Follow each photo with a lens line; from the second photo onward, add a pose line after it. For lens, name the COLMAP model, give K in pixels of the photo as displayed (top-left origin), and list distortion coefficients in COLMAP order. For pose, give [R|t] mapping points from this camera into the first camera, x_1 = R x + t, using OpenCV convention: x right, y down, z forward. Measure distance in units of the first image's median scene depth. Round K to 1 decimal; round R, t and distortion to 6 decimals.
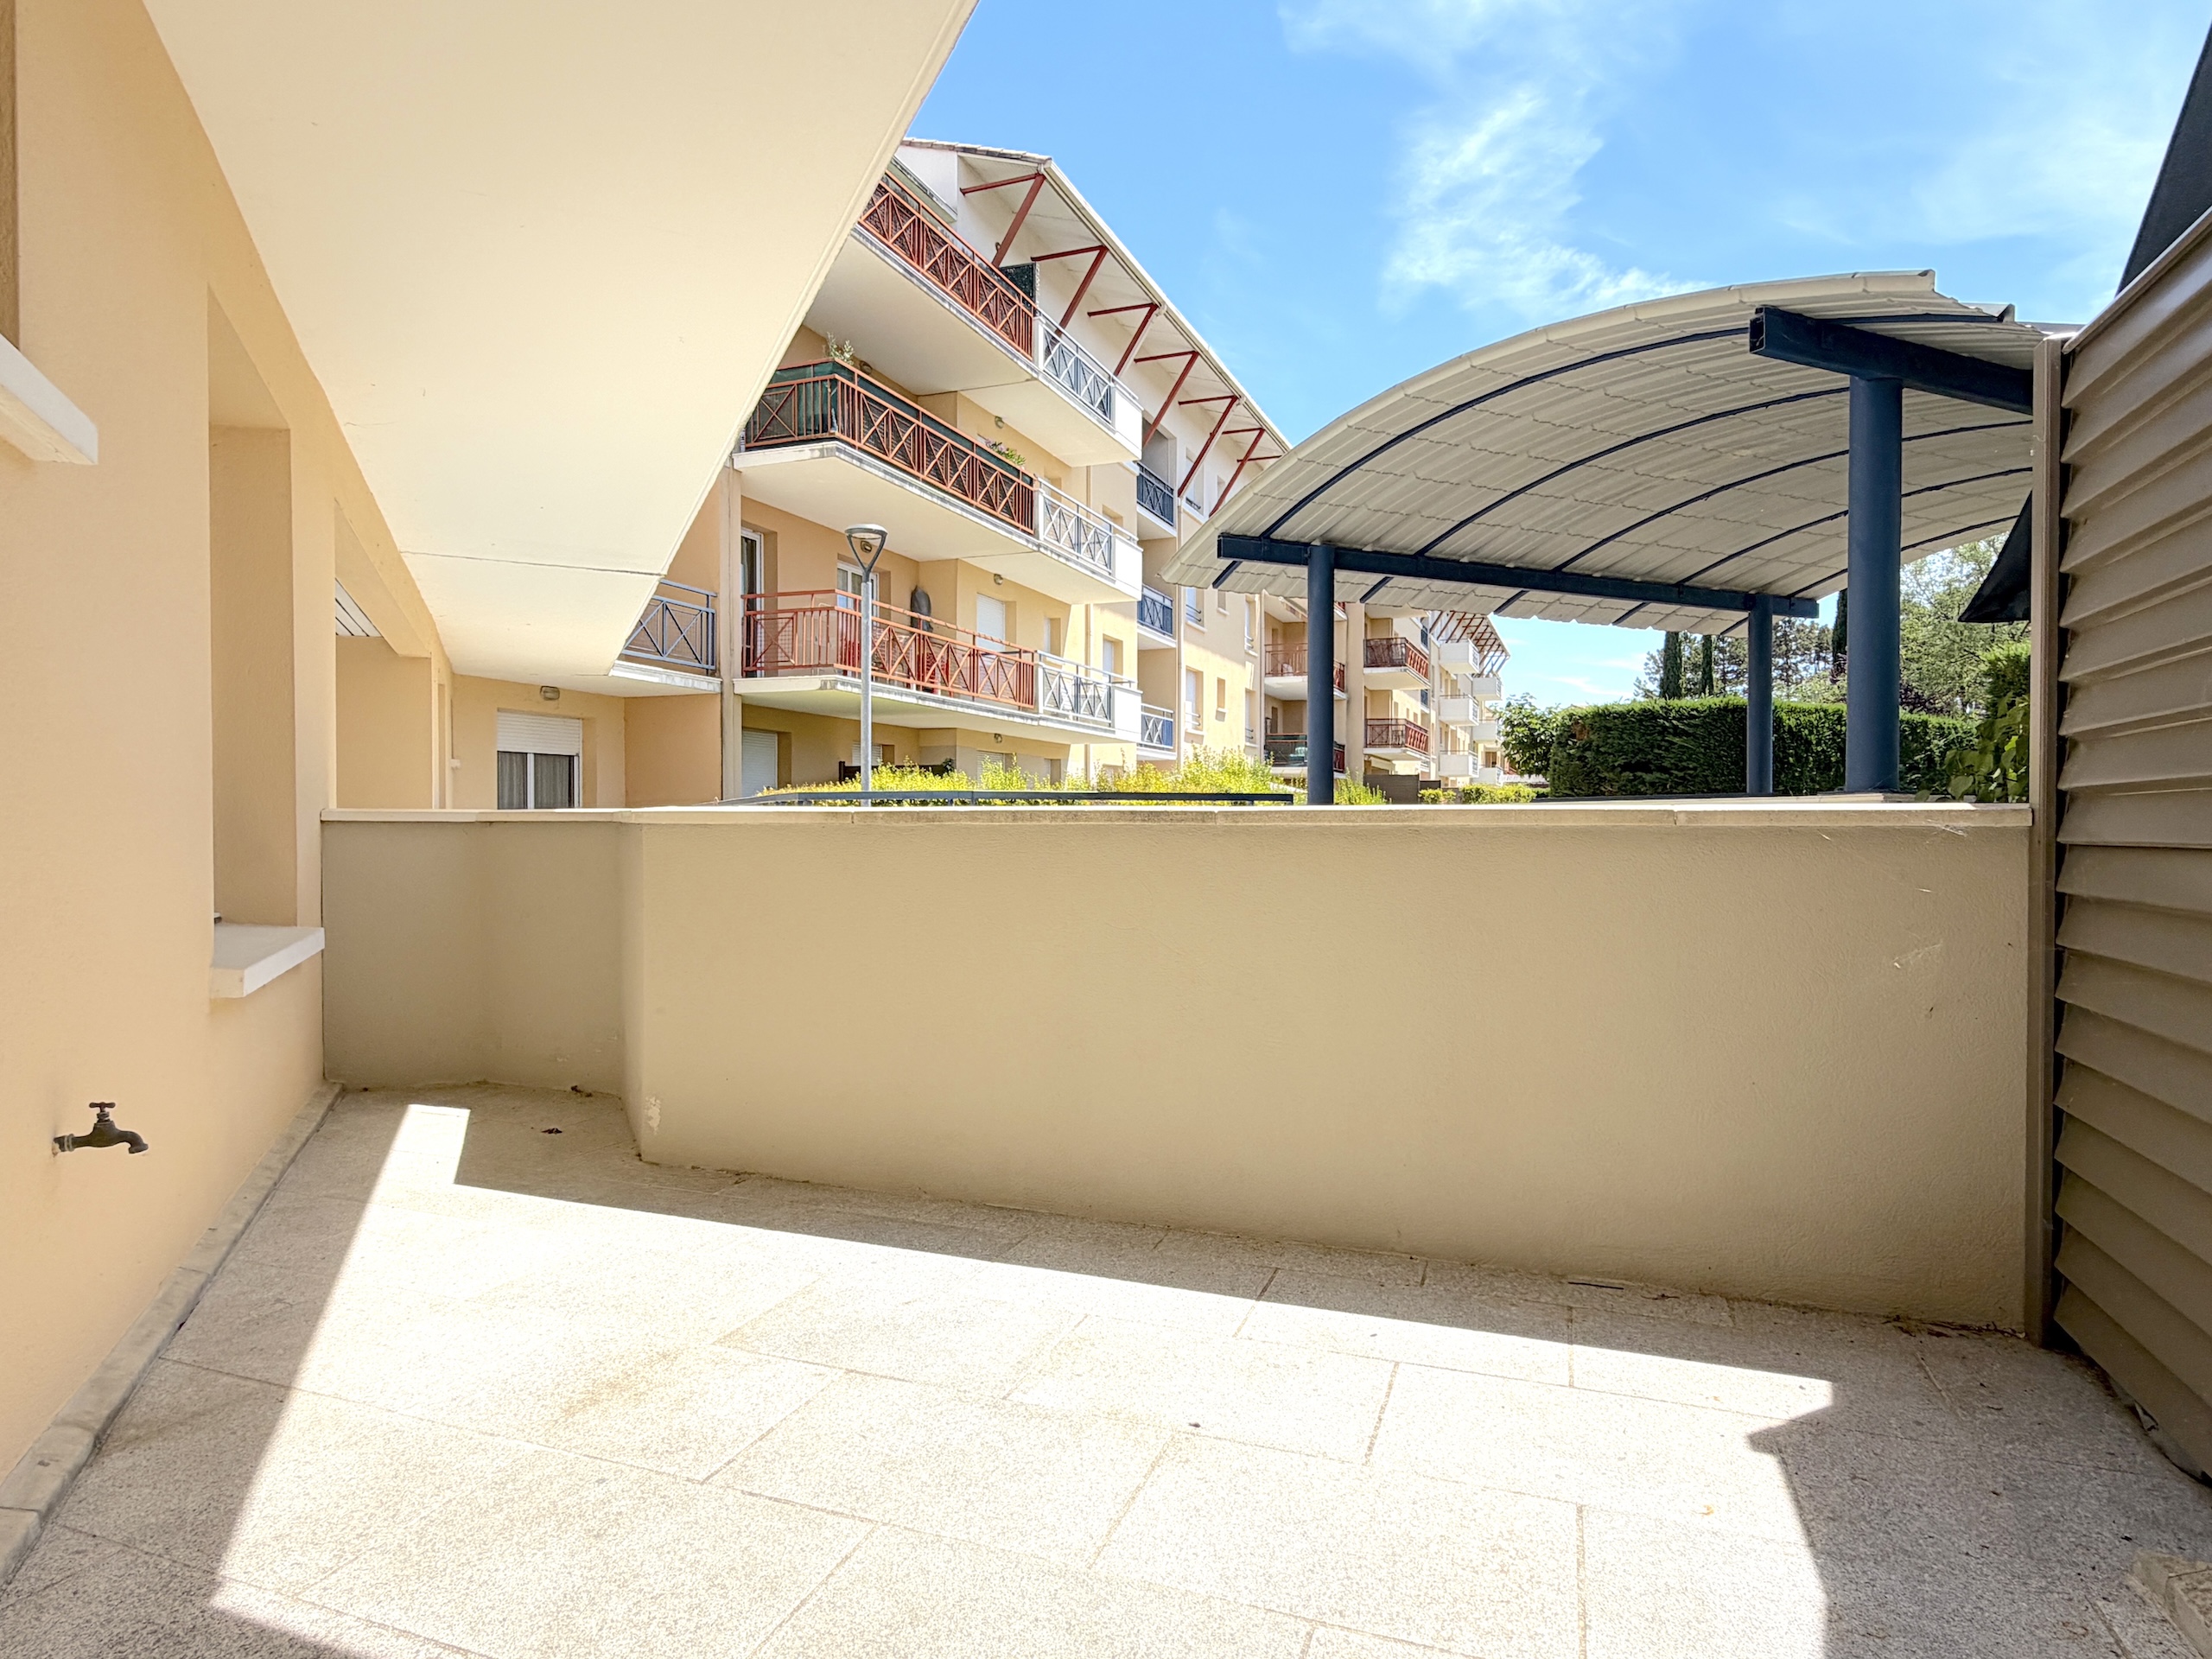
lens RADIAL K [[1244.1, 0, 1094.1], [0, 1244.1, 833.8], [0, 0, 1]] dist [0.000167, 0.001569]
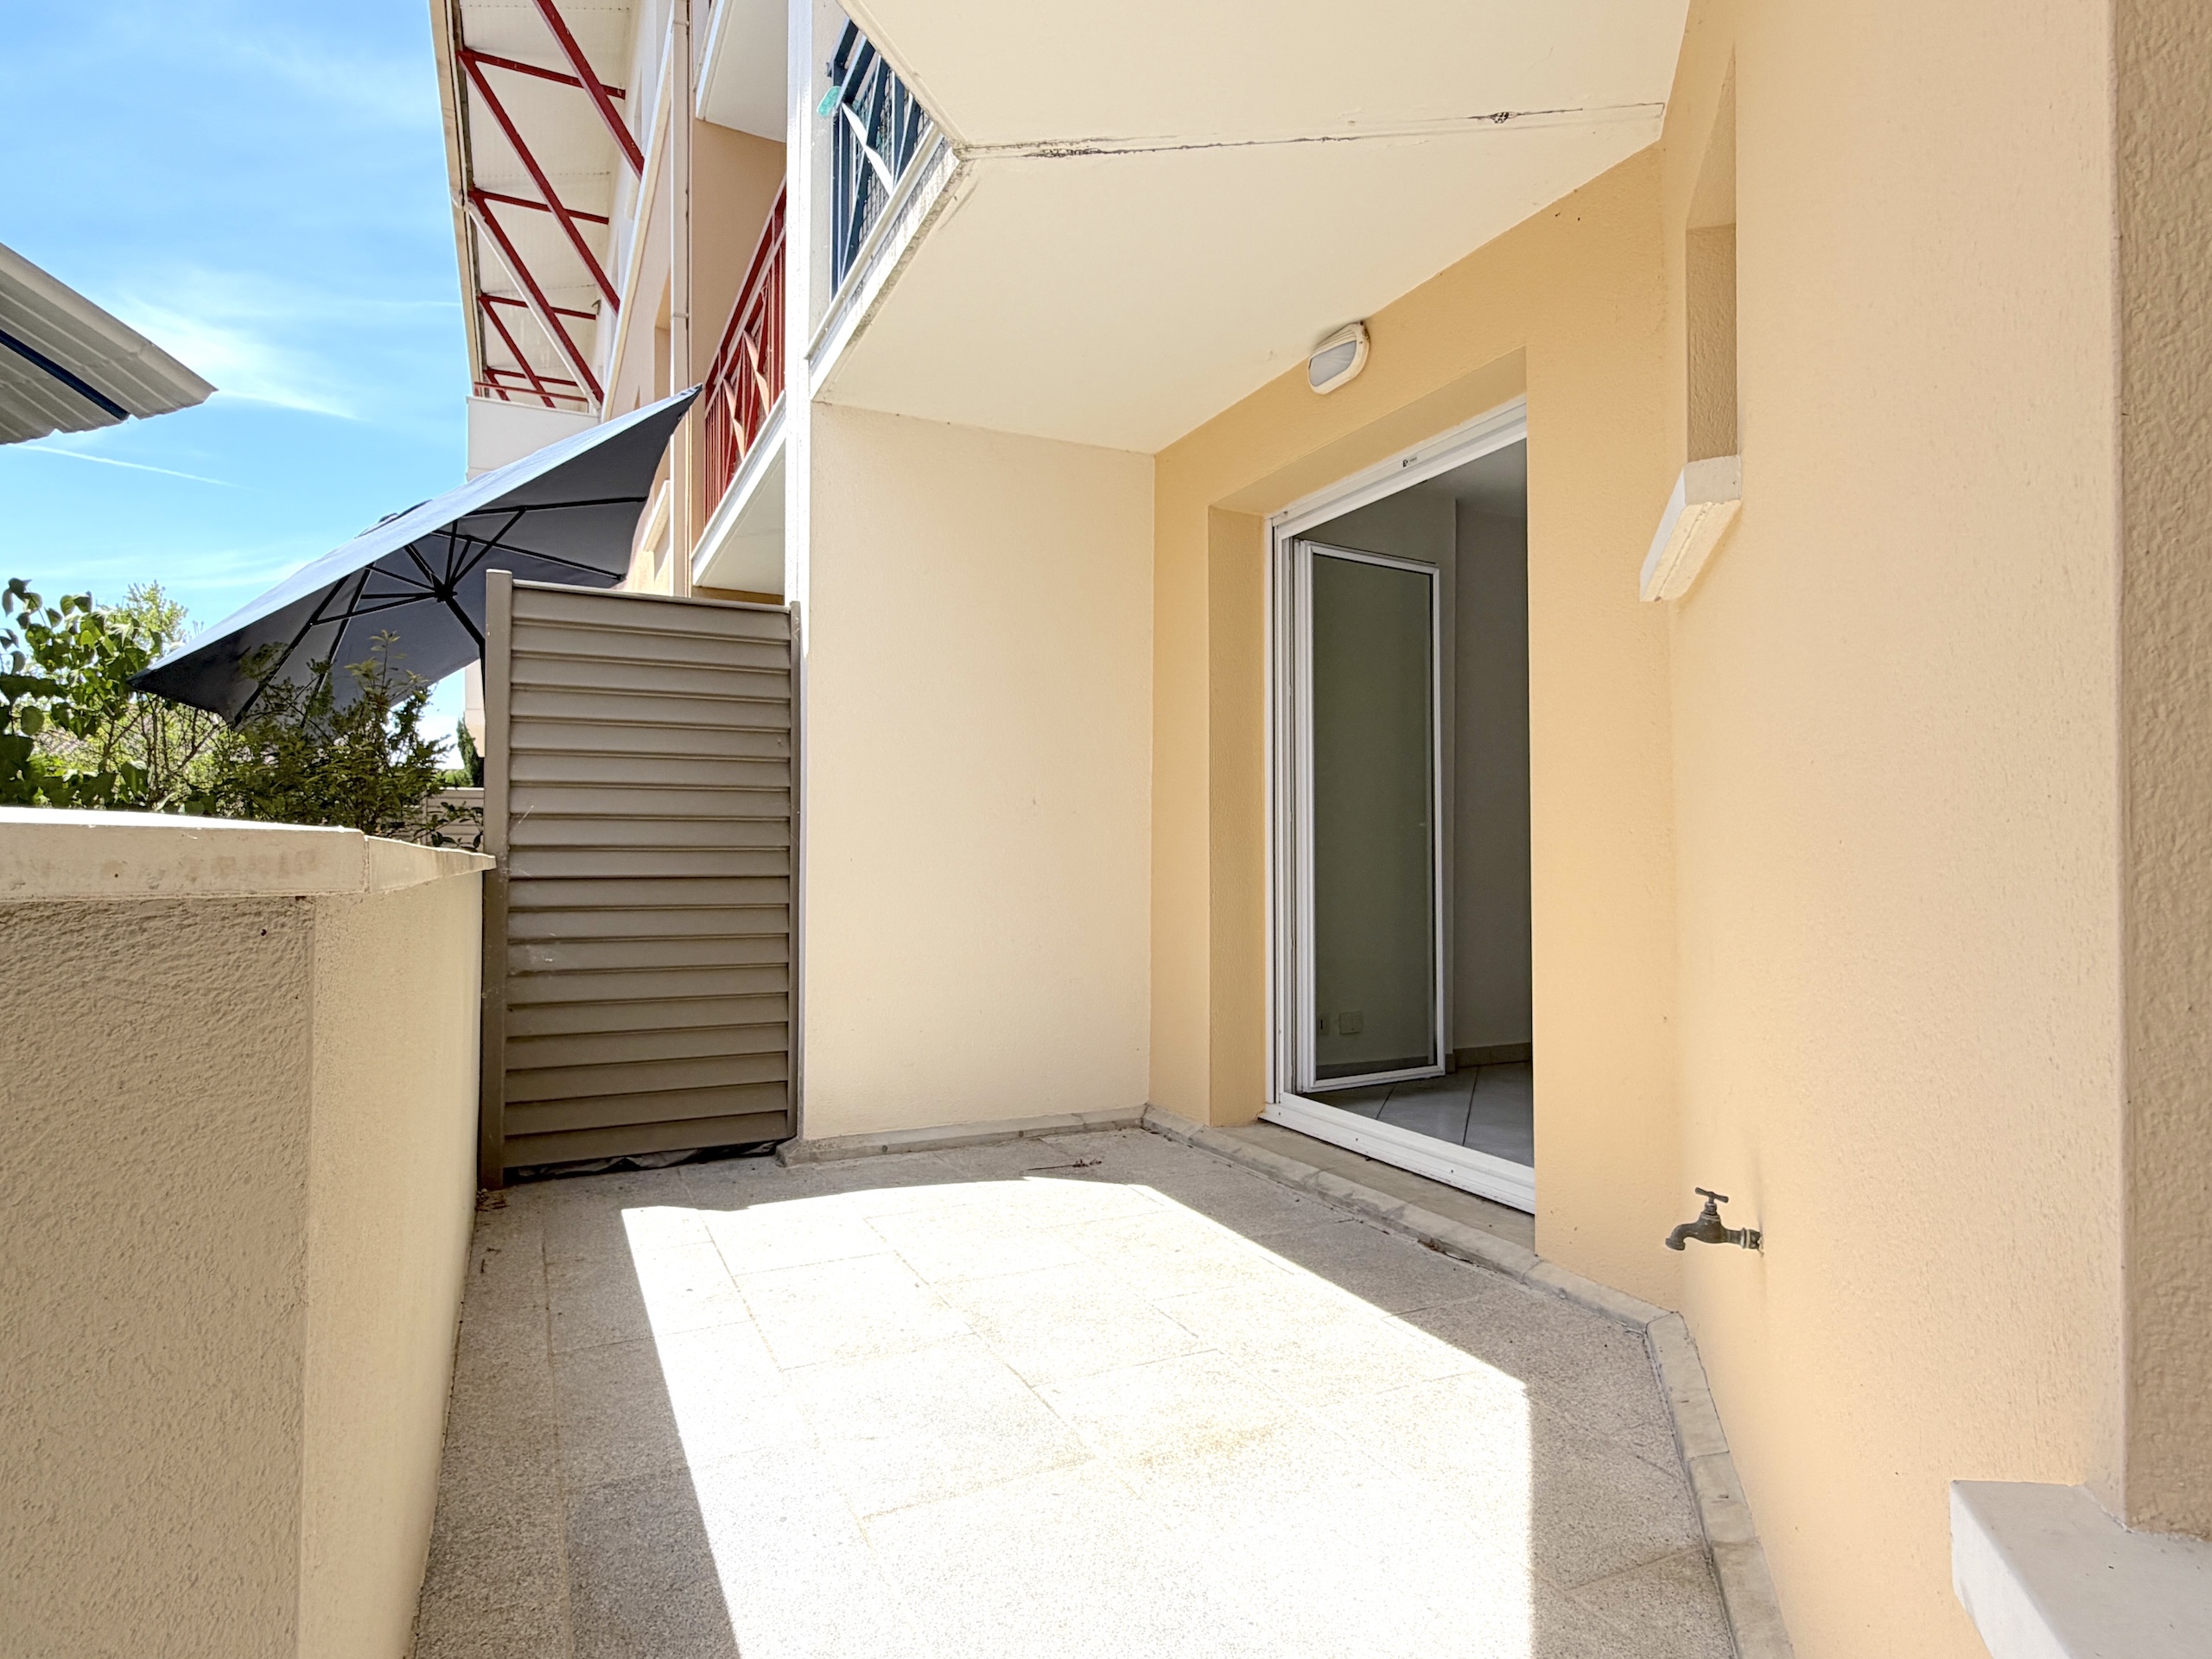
lens RADIAL K [[1244.1, 0, 1104.3], [0, 1244.1, 834.4], [0, 0, 1]] dist [0.000167, 0.001569]
pose [[-0.726057, 0.012966, 0.687512, -1.023341], [0.004982, 0.999895, -0.013596, -0.024616], [-0.687617, -0.006446, -0.726045, 1.813601]]
